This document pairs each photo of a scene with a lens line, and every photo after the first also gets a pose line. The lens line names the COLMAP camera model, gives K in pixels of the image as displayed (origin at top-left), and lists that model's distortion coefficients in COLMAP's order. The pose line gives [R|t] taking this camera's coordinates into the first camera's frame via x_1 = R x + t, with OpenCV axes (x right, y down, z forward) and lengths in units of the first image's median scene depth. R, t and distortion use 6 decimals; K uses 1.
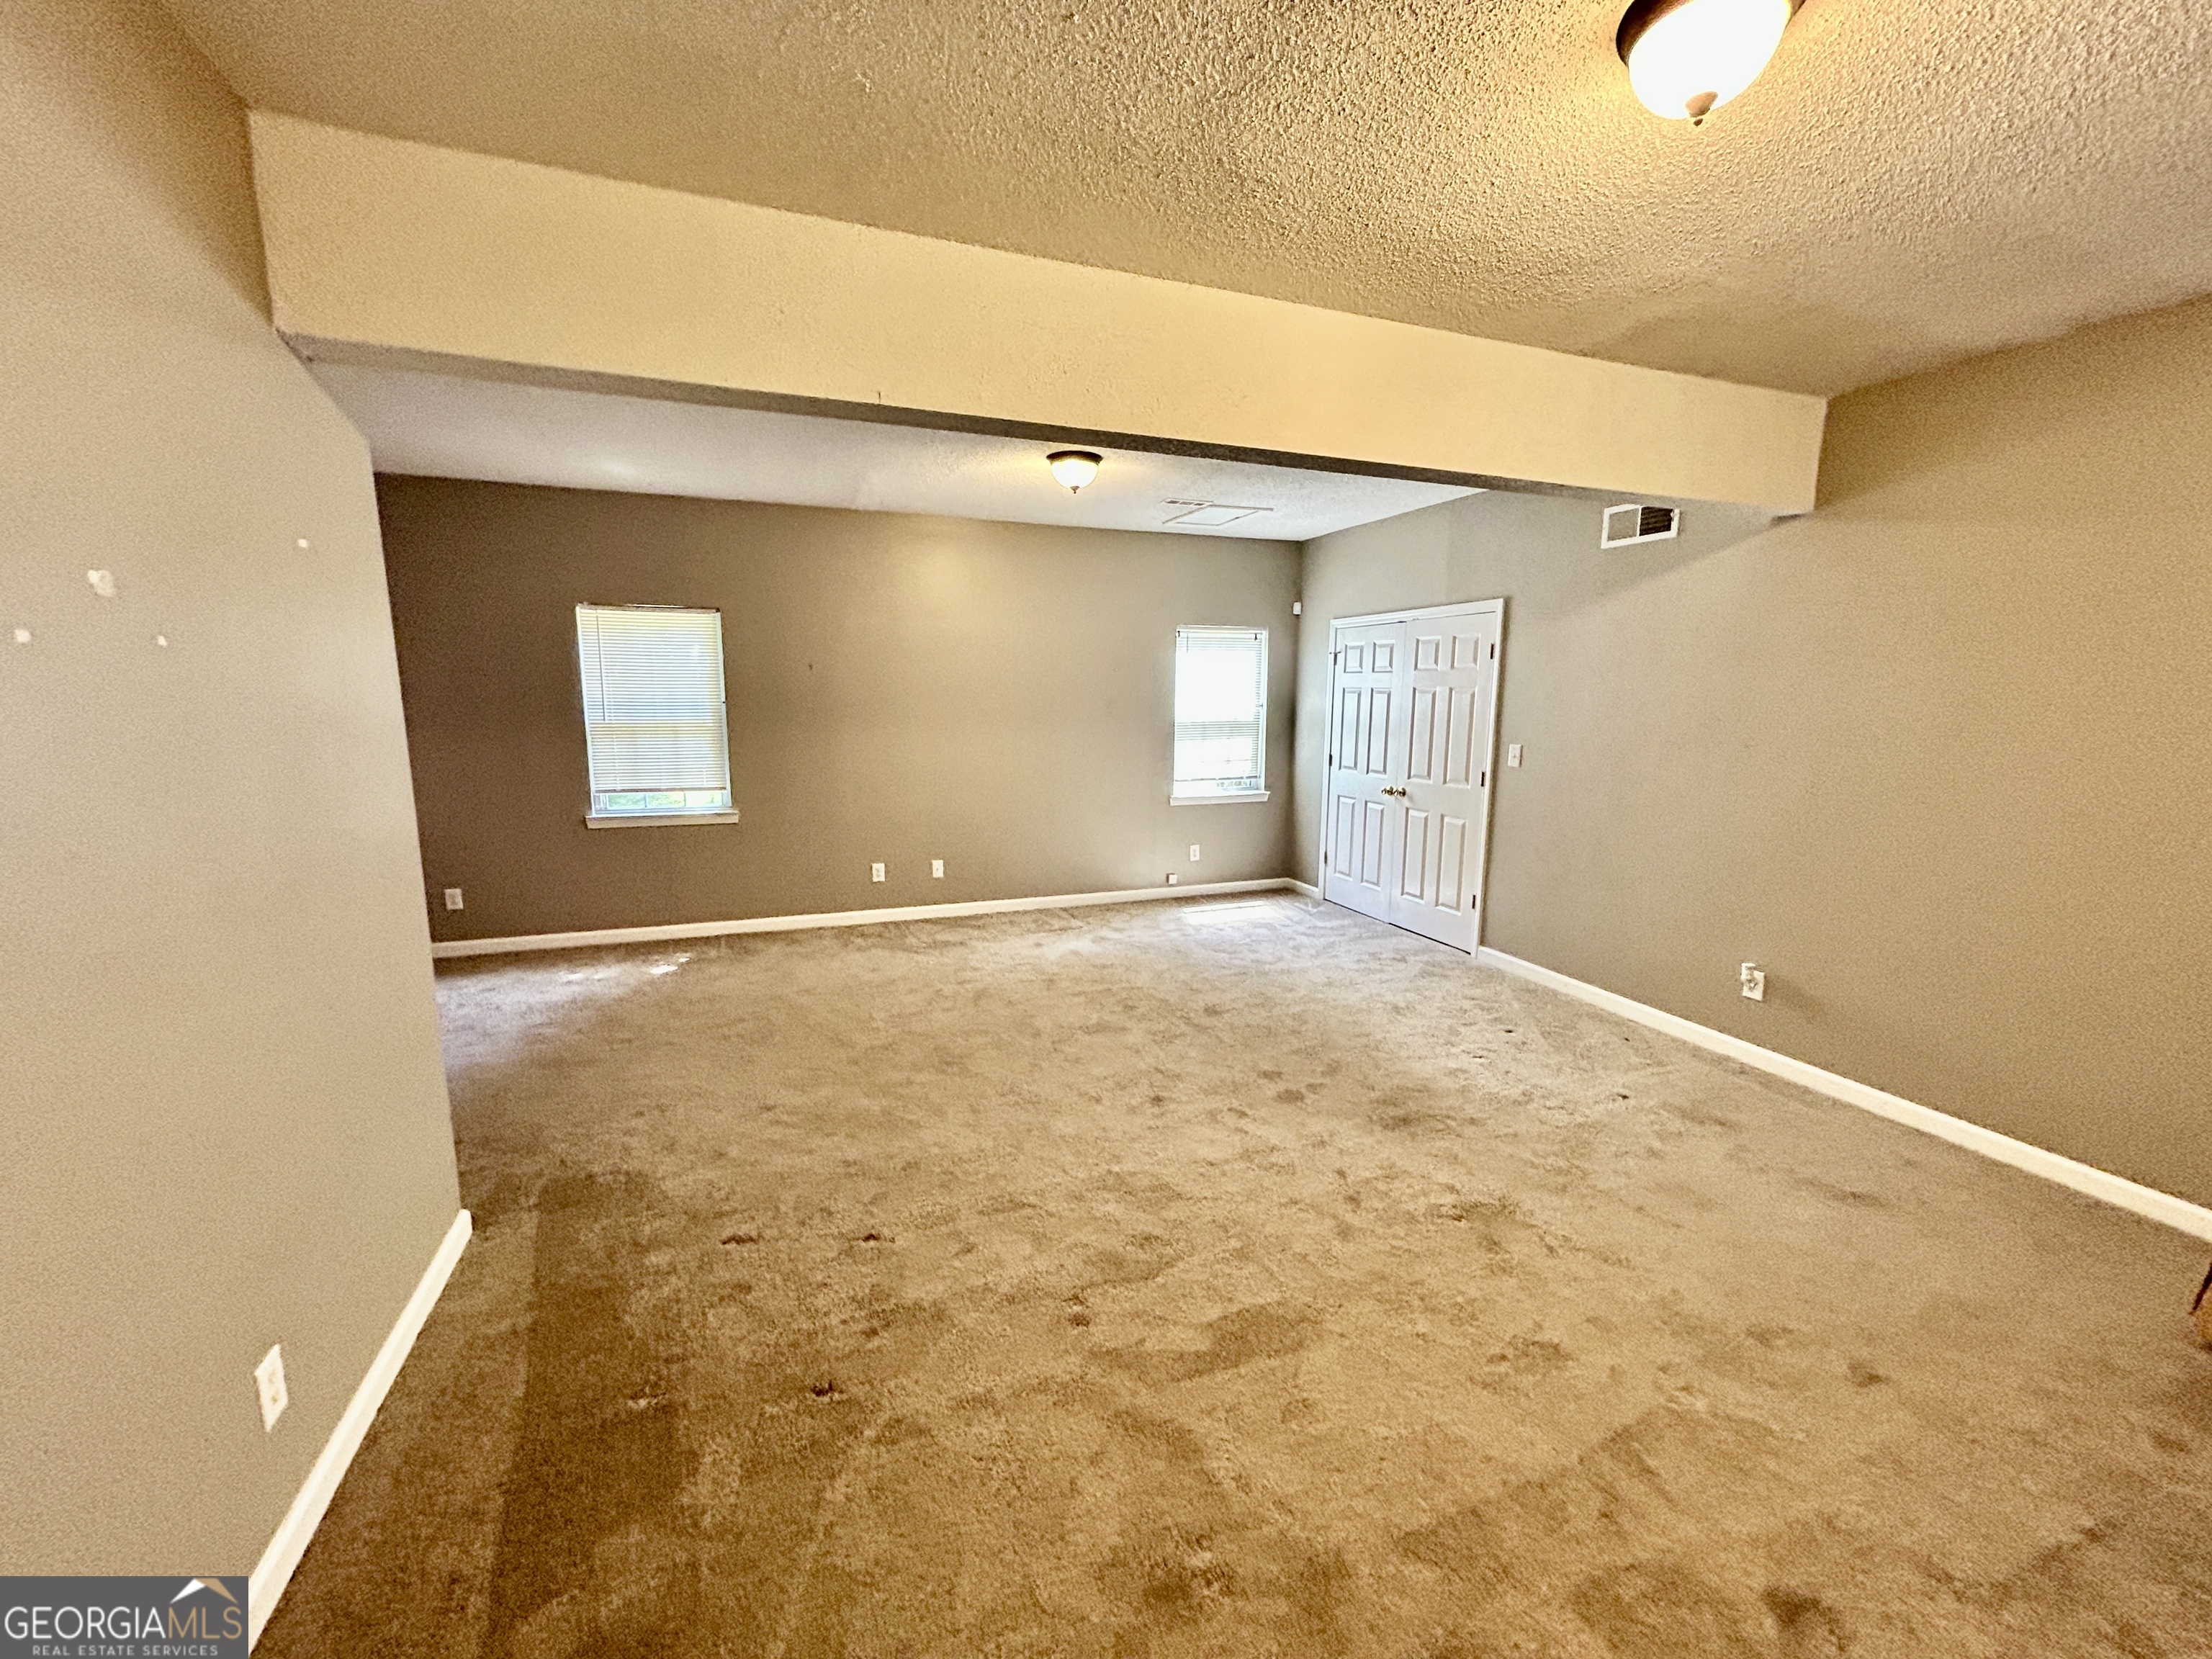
lens RADIAL K [[896.6, 0, 1101.8], [0, 896.6, 823.9], [0, 0, 1]] dist [-0.000788, 0.000598]
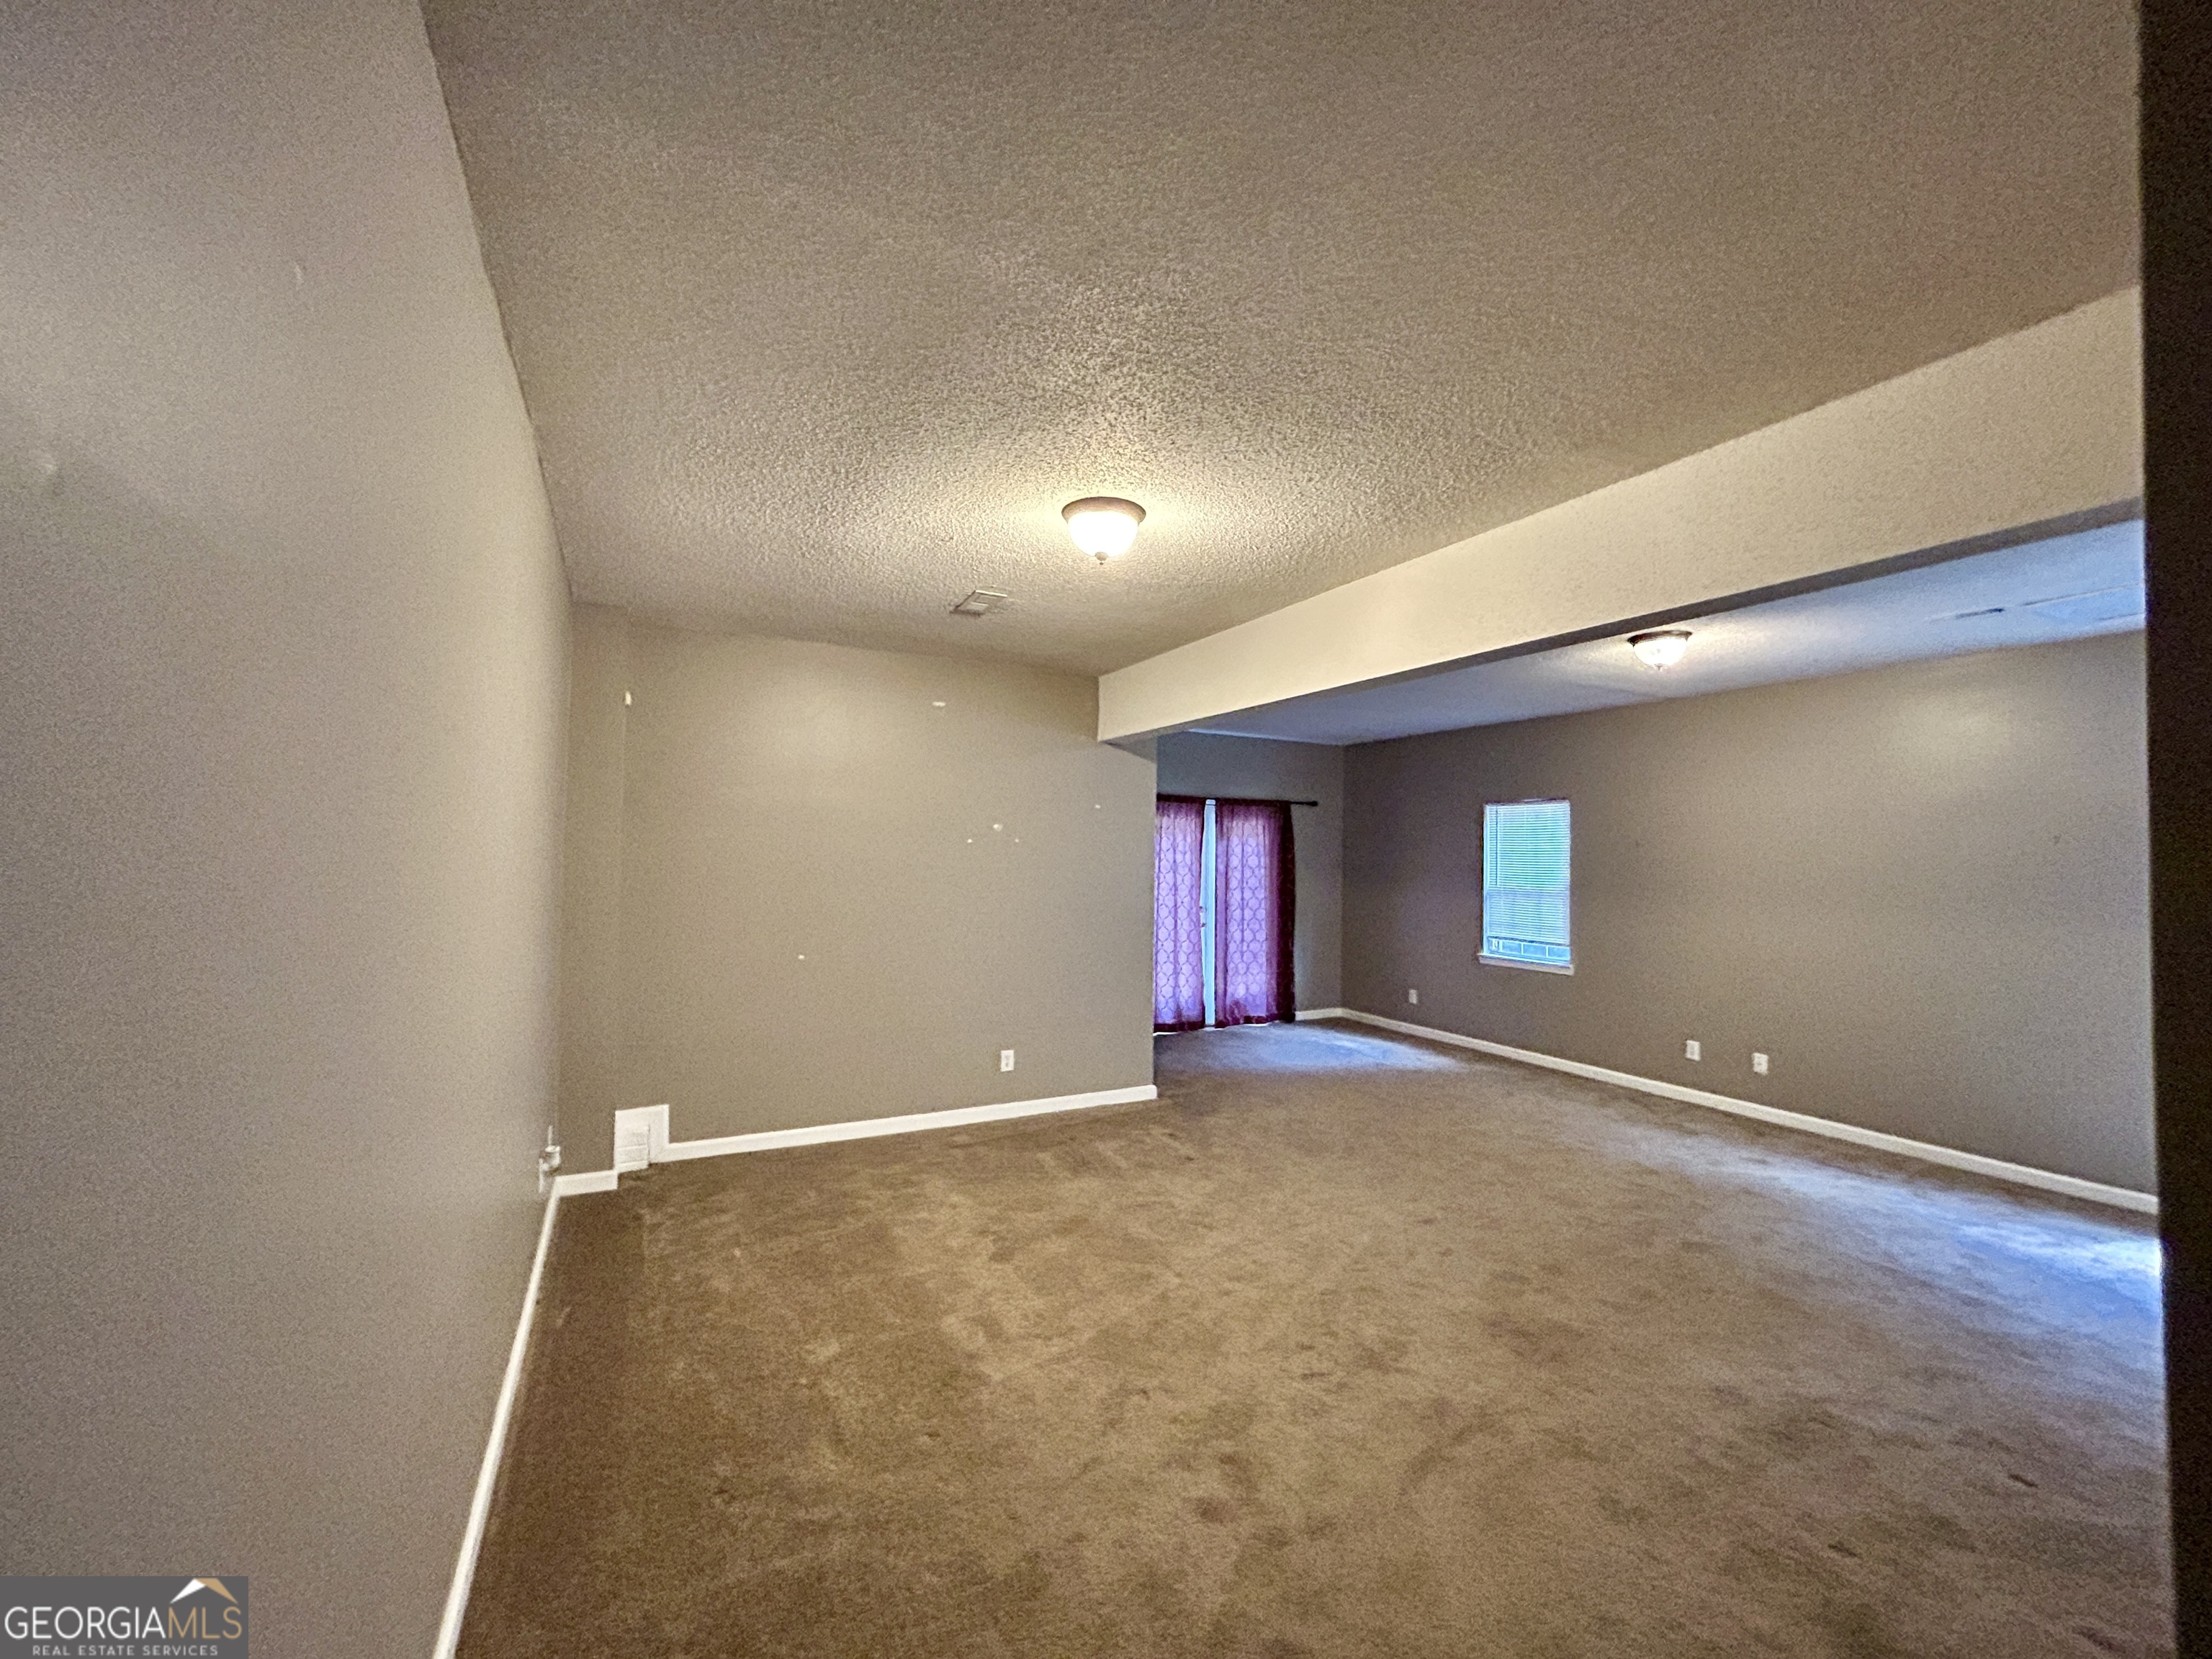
lens RADIAL K [[896.6, 0, 1101.8], [0, 896.6, 823.9], [0, 0, 1]] dist [-0.000788, 0.000598]
pose [[0.113894, -0.037046, -0.992802, 0.735171], [-0.159324, 0.985690, -0.055059, -0.036408], [0.980635, 0.164448, 0.106361, 0.250208]]
